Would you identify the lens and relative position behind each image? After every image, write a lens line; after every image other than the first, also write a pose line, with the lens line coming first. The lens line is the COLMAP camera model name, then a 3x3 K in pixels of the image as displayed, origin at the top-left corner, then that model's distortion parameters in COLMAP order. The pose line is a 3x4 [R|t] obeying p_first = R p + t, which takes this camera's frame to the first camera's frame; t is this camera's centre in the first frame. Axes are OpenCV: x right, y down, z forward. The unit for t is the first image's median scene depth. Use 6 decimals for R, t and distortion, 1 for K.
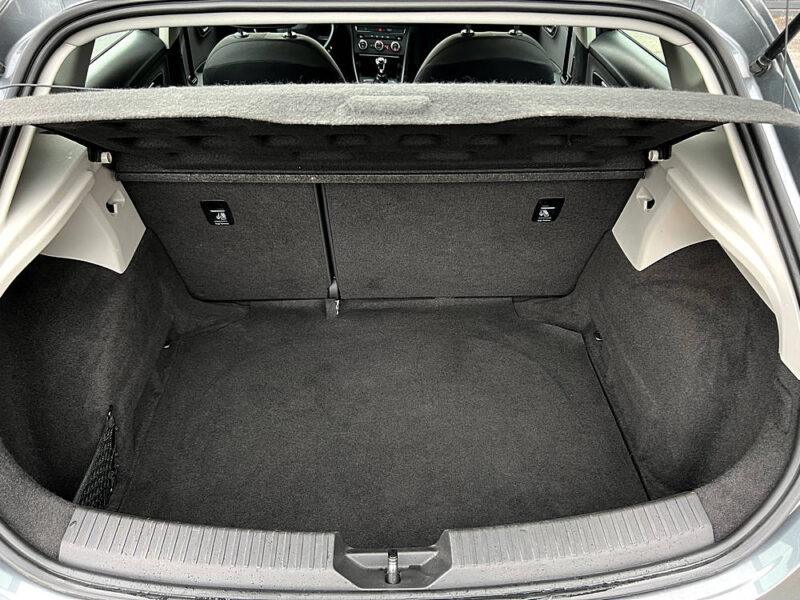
lens RADIAL K [[594.6, 0, 400.0], [0, 594.6, 300.0], [0, 0, 1]] dist [0.004677, 0.001175]
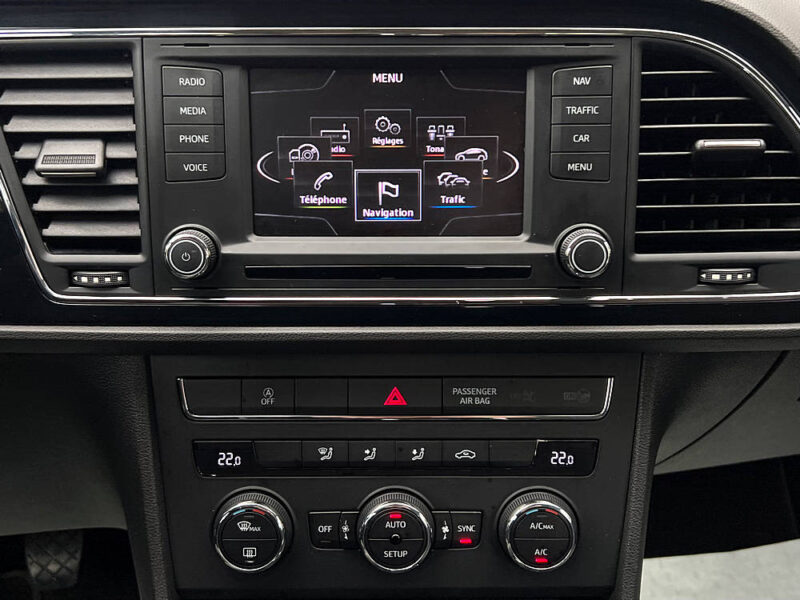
lens RADIAL K [[896.2, 0, 400.0], [0, 896.2, 300.0], [0, 0, 1]] dist [0.126773, -0.467539]
pose [[0.990620, -0.065576, 0.119878, -0.052054], [0.097080, 0.955158, -0.279729, -0.421641], [-0.096159, 0.288743, 0.952565, 0.824061]]
